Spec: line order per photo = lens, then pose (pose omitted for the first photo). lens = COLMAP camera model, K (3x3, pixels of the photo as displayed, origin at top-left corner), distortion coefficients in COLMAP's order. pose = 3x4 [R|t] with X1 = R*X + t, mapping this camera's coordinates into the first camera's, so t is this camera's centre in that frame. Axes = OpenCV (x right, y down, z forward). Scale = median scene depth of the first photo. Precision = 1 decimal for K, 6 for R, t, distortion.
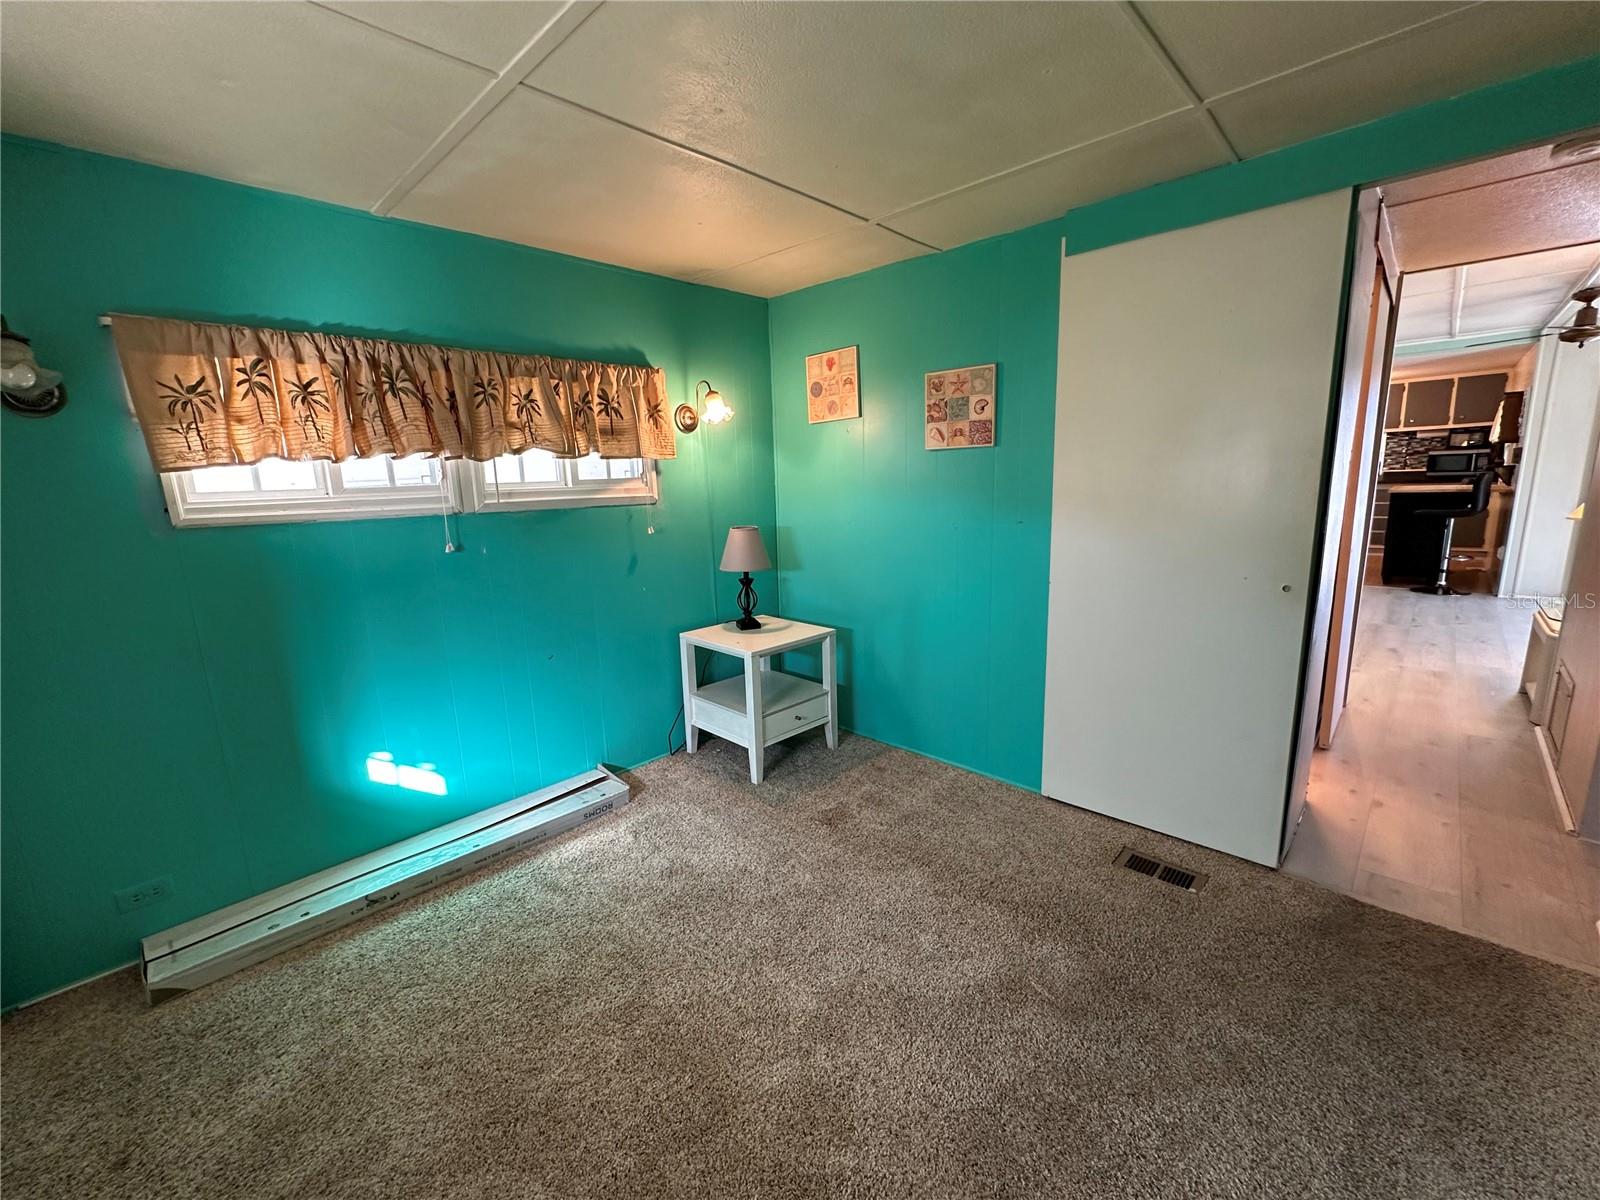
lens RADIAL K [[663.4, 0, 800.0], [0, 663.4, 600.0], [0, 0, 1]] dist [-0.003008, -0.000206]
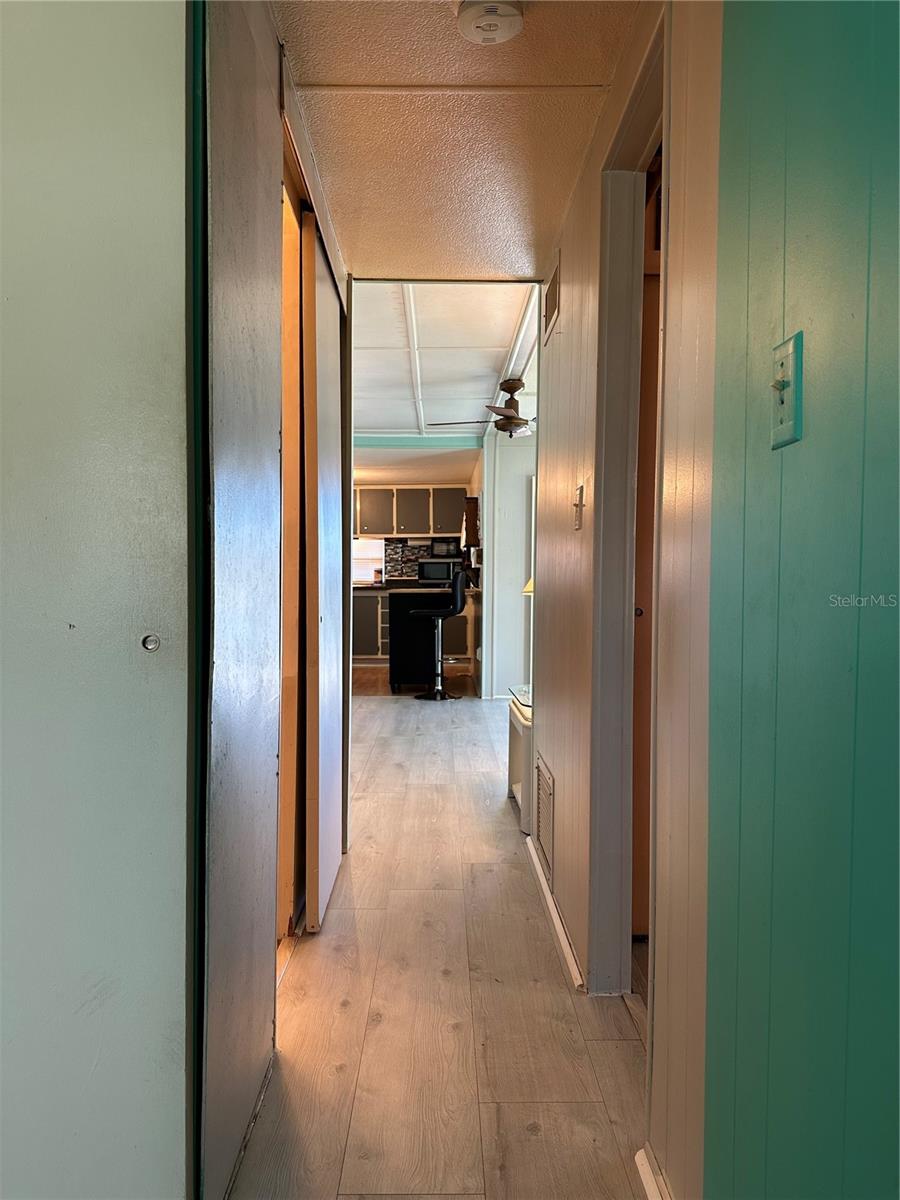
lens RADIAL K [[843.3, 0, 450.0], [0, 843.3, 600.0], [0, 0, 1]] dist [0.119310, -0.169389]
pose [[0.712987, 0.022908, 0.700803, 0.208043], [0.102550, 0.985312, -0.136542, 0.024538], [-0.693638, 0.169220, 0.700165, 0.192909]]
